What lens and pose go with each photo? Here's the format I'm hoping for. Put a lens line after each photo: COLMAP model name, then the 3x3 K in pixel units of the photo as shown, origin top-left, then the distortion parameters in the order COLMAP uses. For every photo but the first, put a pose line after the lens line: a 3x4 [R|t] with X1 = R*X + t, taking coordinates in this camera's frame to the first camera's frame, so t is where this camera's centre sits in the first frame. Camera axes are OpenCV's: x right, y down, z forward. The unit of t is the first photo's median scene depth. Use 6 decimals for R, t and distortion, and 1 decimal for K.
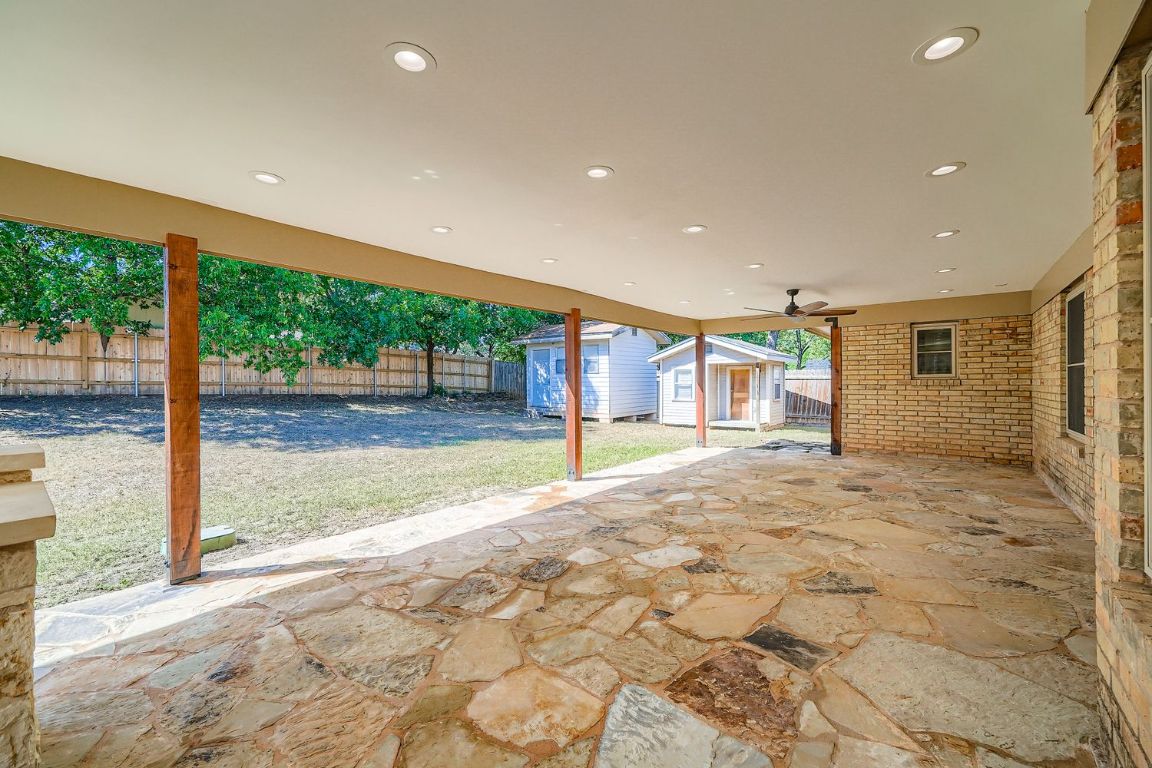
lens RADIAL K [[455.3, 0, 577.7], [0, 455.3, 388.8], [0, 0, 1]] dist [0.002020, 0.000360]
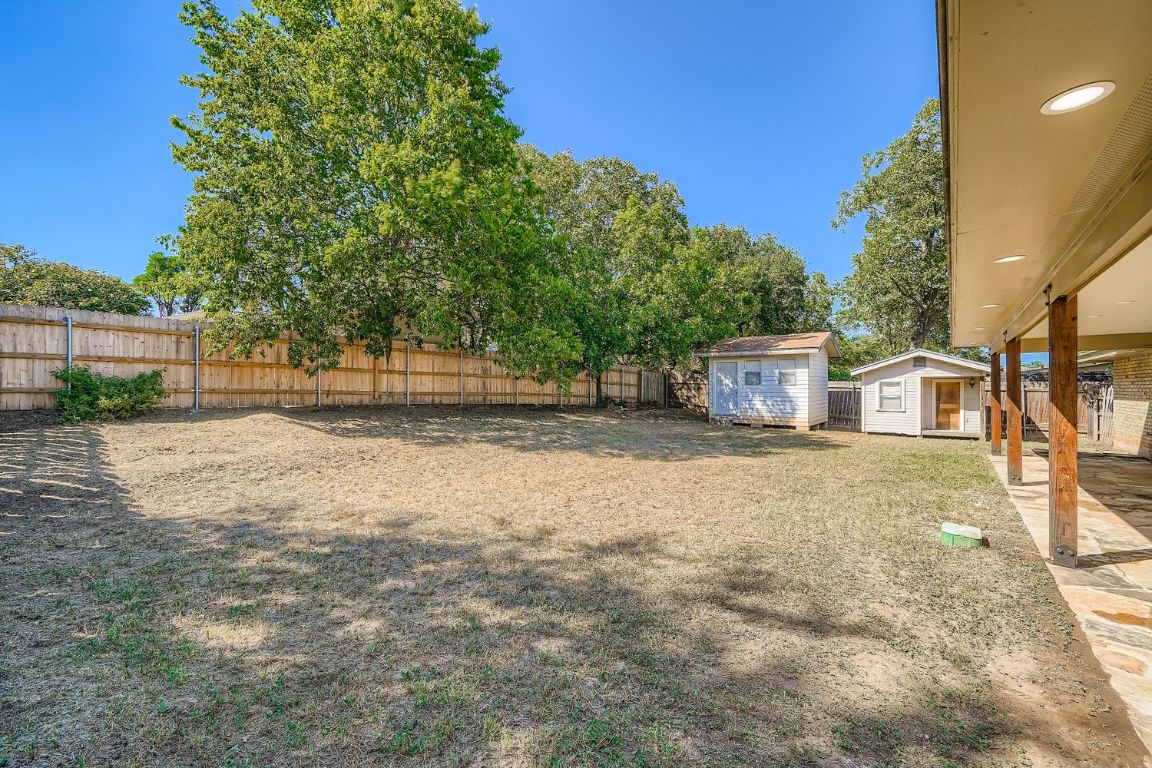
lens RADIAL K [[449.1, 0, 578.8], [0, 449.1, 388.6], [0, 0, 1]] dist [-0.012120, 0.000107]
pose [[0.999944, 0.003523, -0.009937, -0.481796], [-0.003634, 0.999931, -0.011210, -0.012164], [0.009897, 0.011246, 0.999888, -0.055920]]
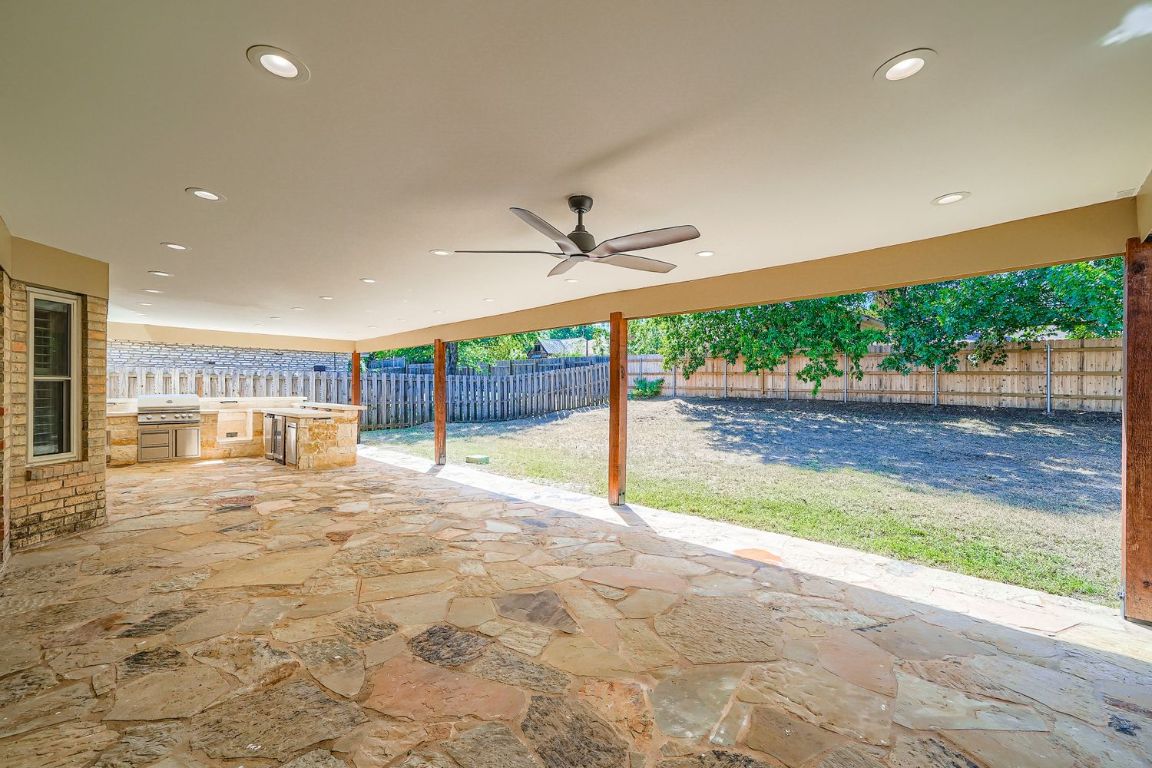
lens RADIAL K [[463.2, 0, 571.2], [0, 463.2, 384.6], [0, 0, 1]] dist [0.000394, 0.000251]
pose [[-0.097056, -0.005772, -0.995262, 0.392274], [-0.016338, 0.999858, -0.004205, -0.011820], [0.995145, 0.015853, -0.097137, 0.435073]]
